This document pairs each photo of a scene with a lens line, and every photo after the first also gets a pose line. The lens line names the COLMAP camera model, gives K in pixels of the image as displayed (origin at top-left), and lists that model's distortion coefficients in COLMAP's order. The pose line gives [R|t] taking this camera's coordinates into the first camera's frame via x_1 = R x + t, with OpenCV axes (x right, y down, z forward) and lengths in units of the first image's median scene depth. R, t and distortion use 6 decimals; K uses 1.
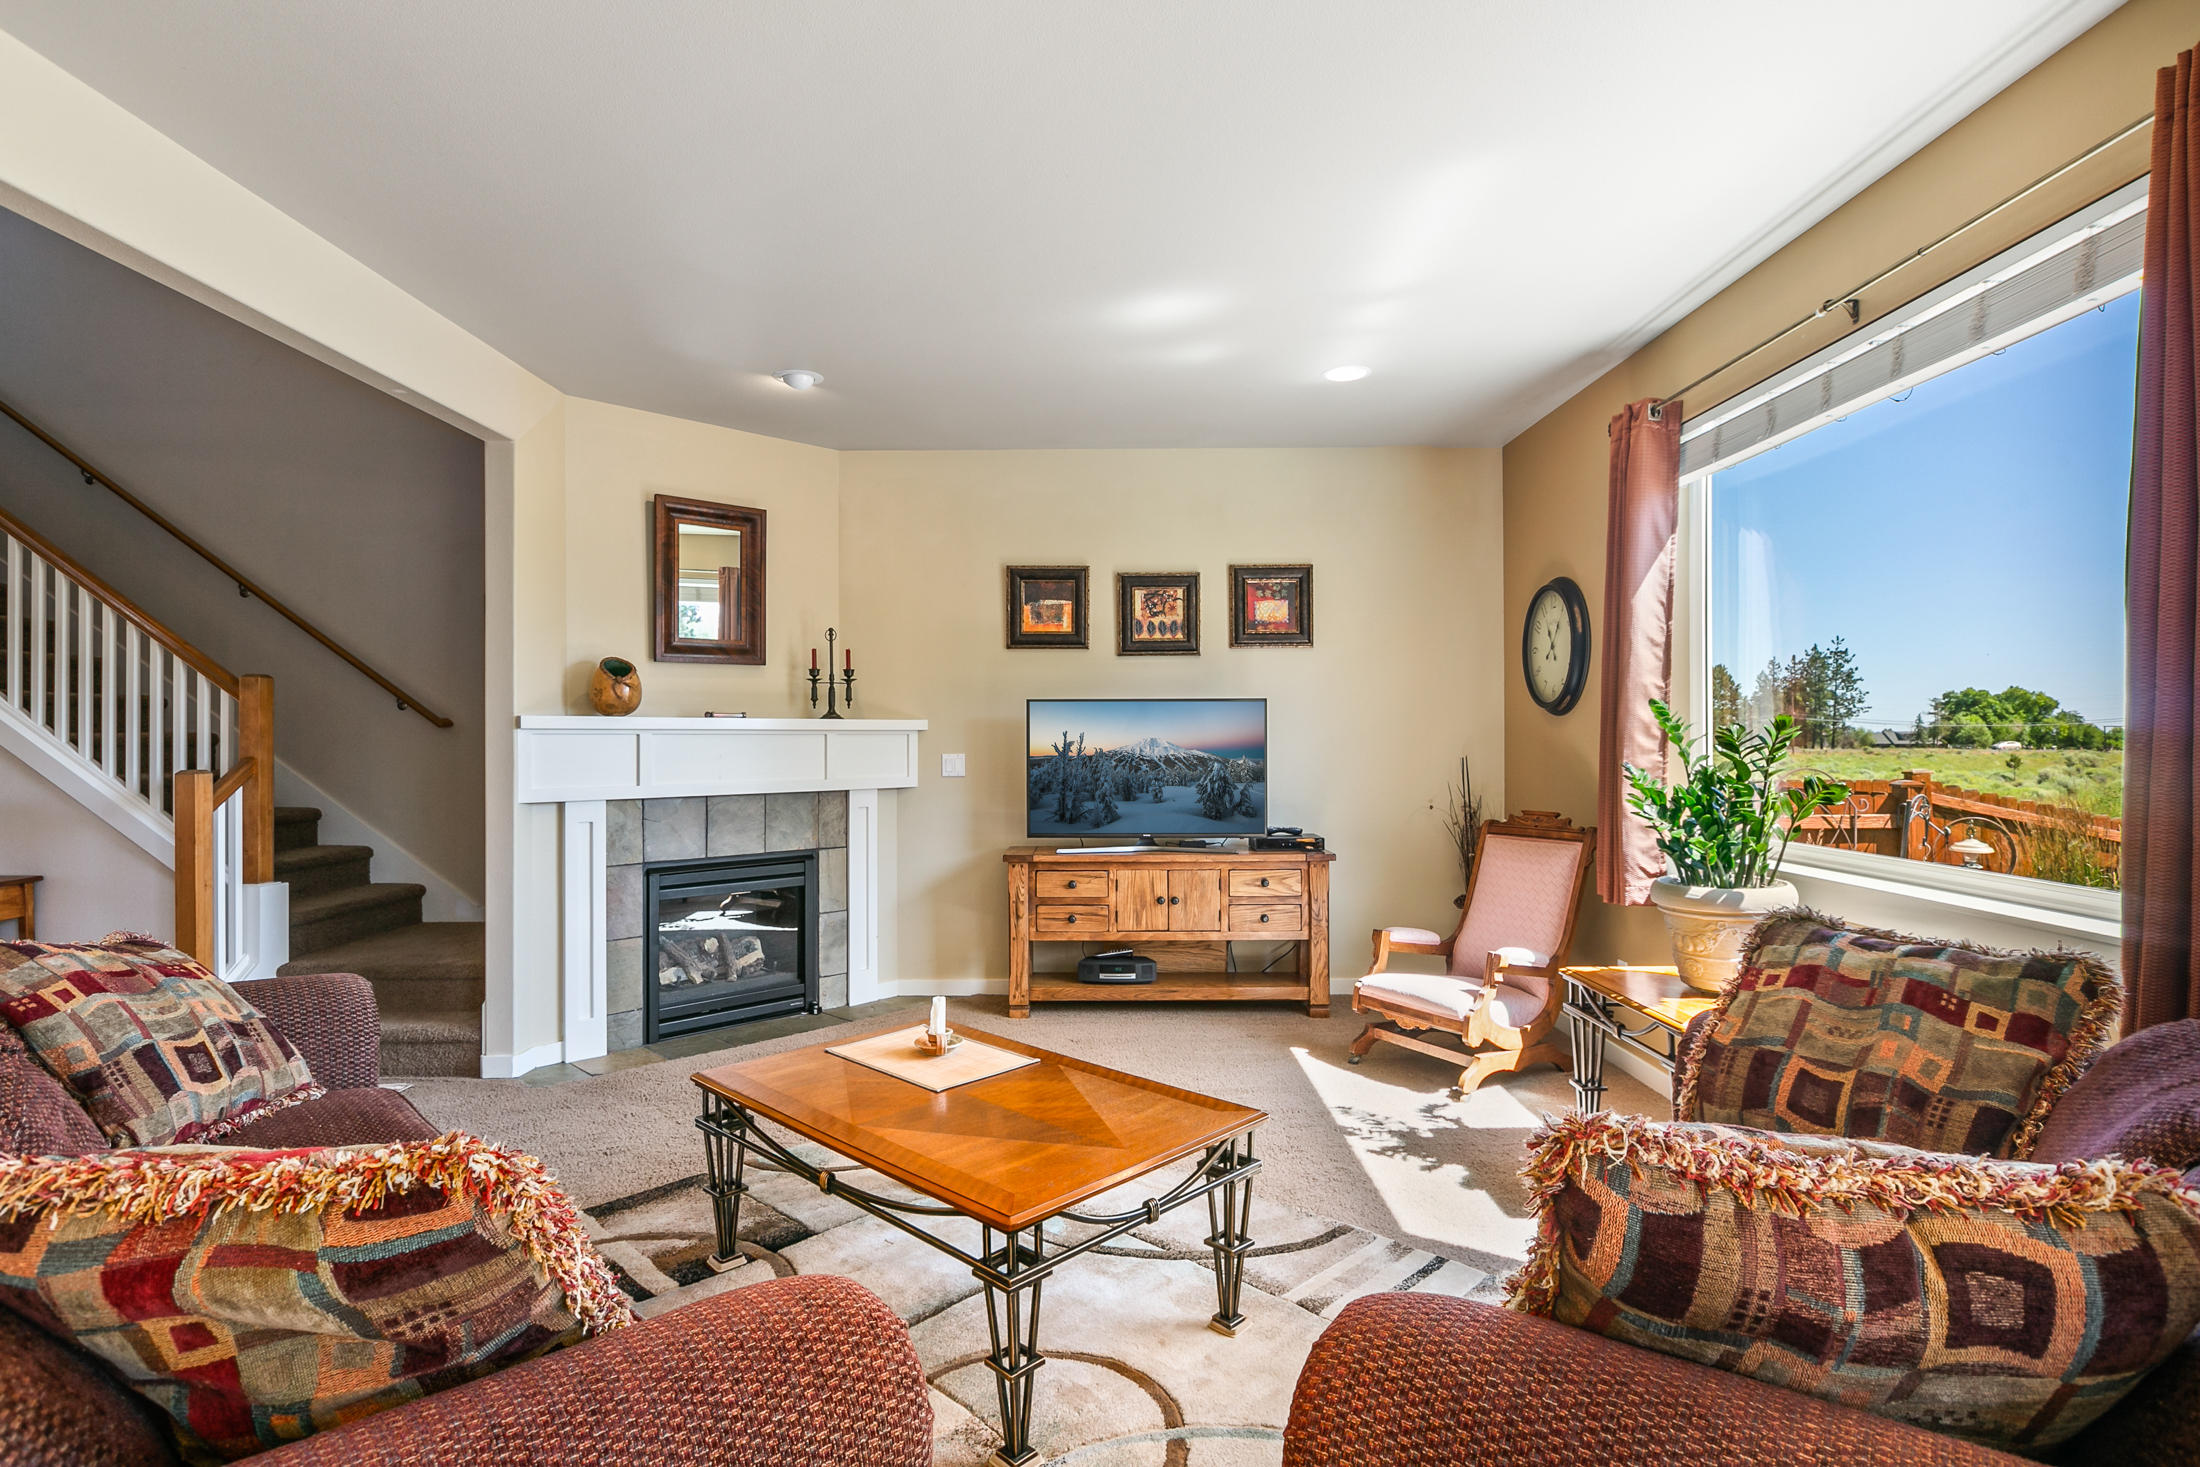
lens RADIAL K [[1032.5, 0, 1098.1], [0, 1032.5, 748.3], [0, 0, 1]] dist [-0.002560, -0.000265]
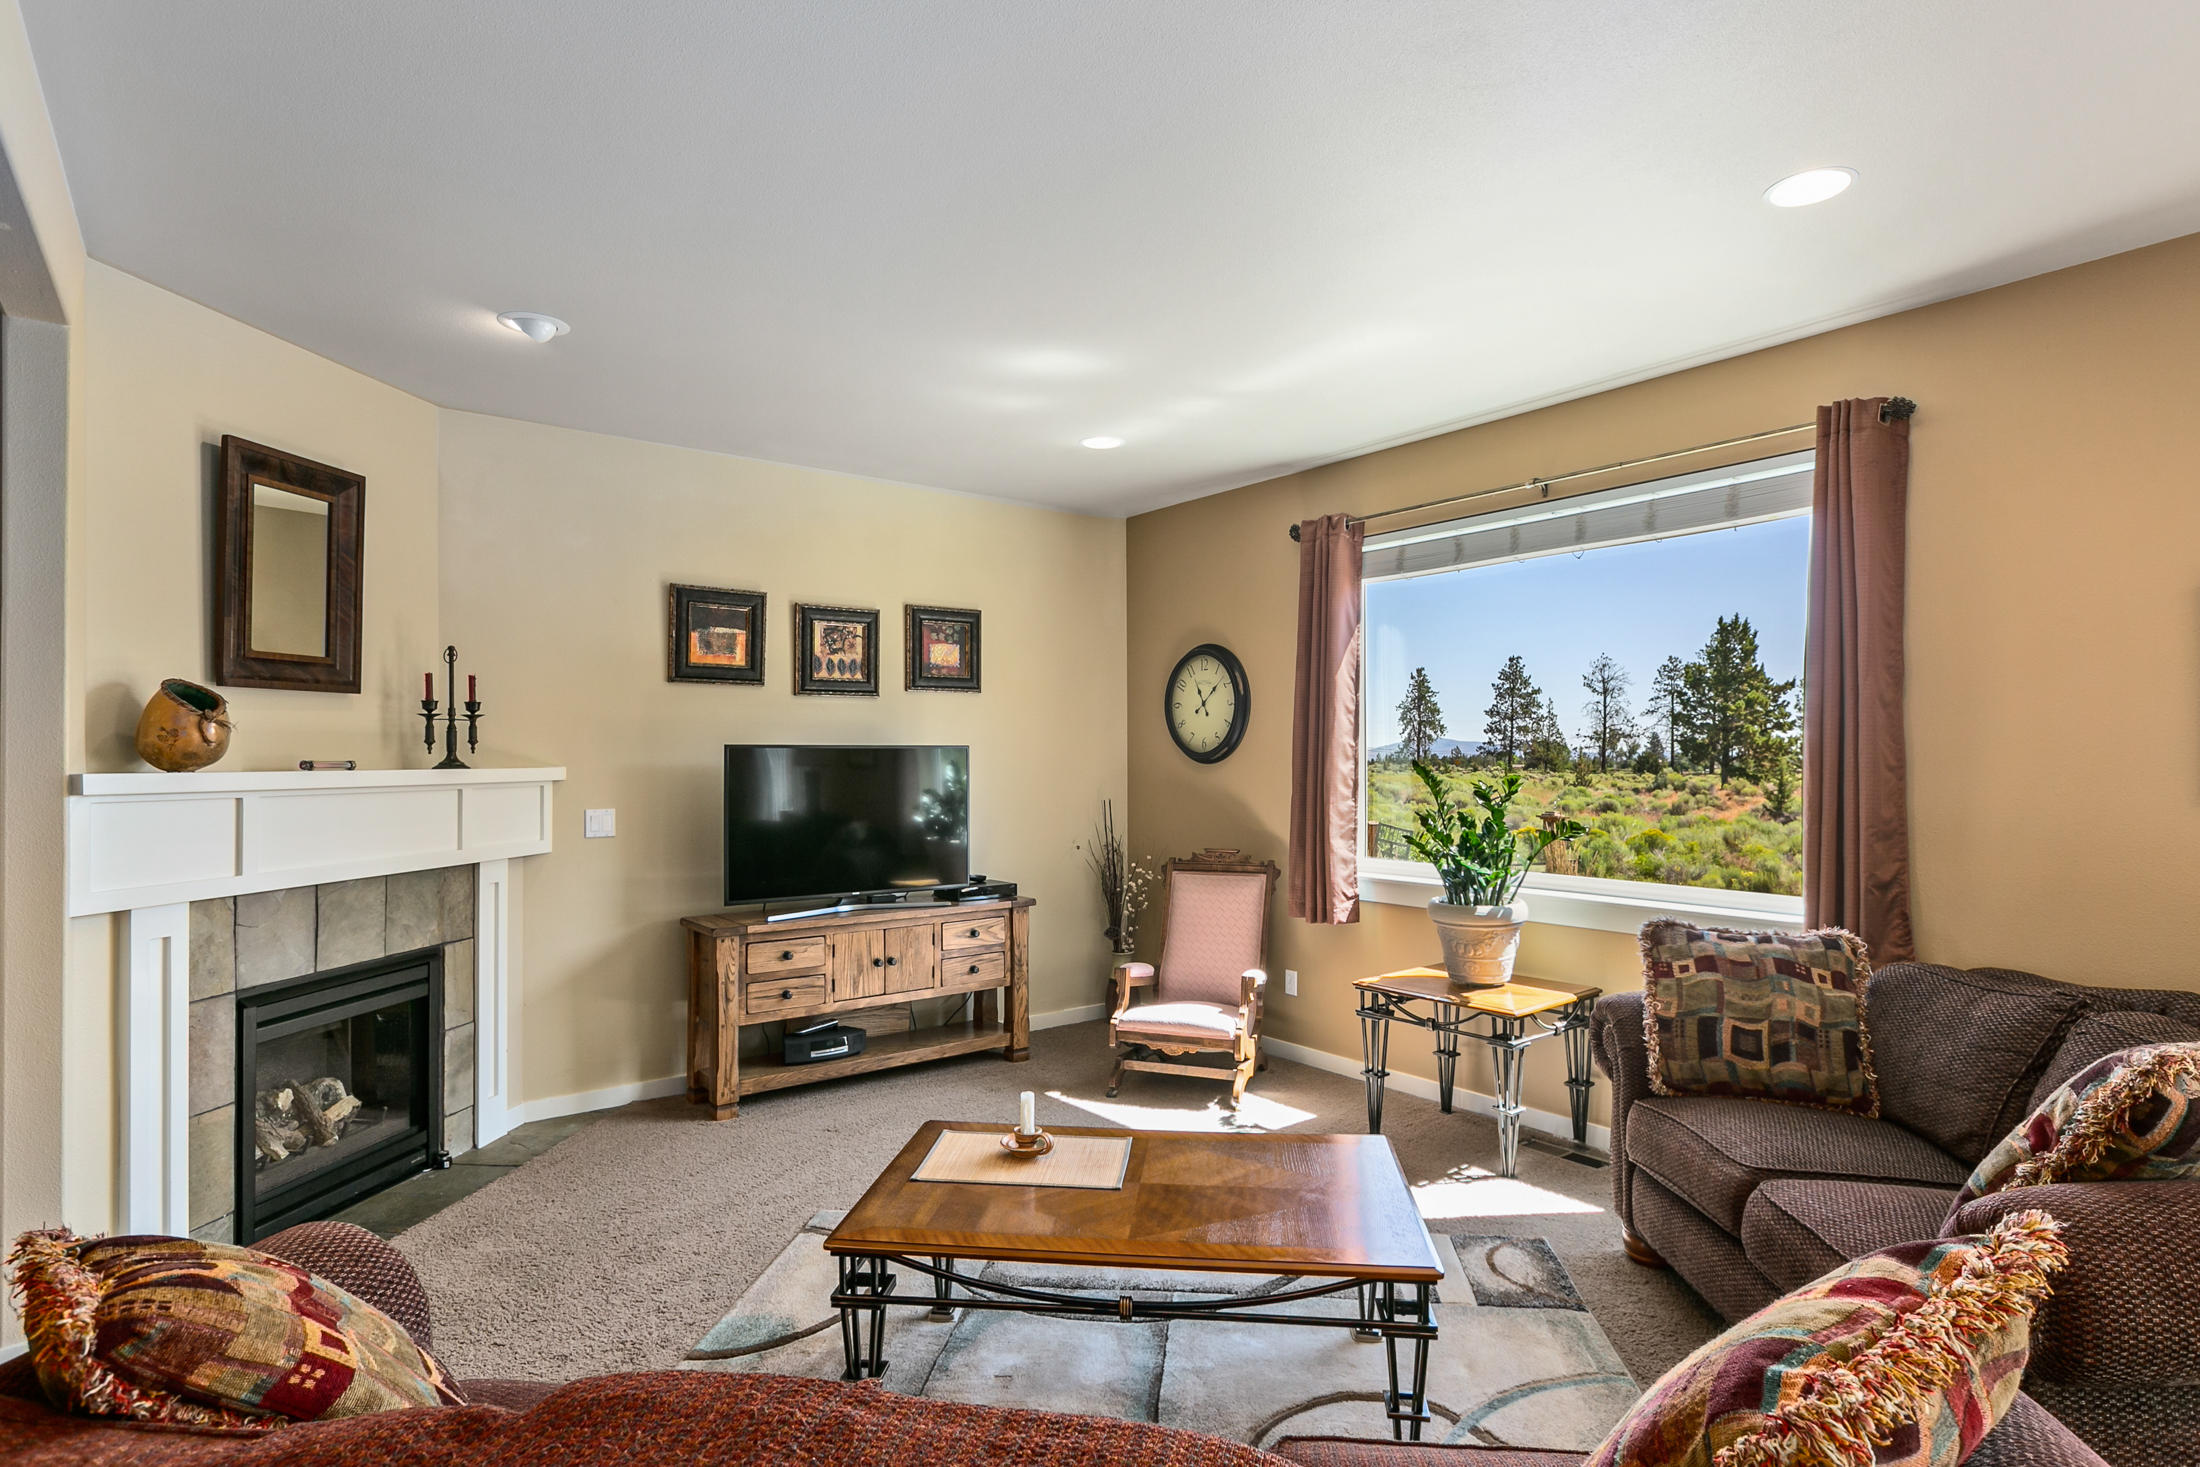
lens RADIAL K [[1075.7, 0, 1104.8], [0, 1075.7, 764.1], [0, 0, 1]] dist [-0.000891, 0.000569]
pose [[0.806890, -0.000812, 0.590701, -0.345488], [0.006628, 0.999949, -0.007679, -0.022451], [-0.590664, 0.010112, 0.806854, 0.095948]]
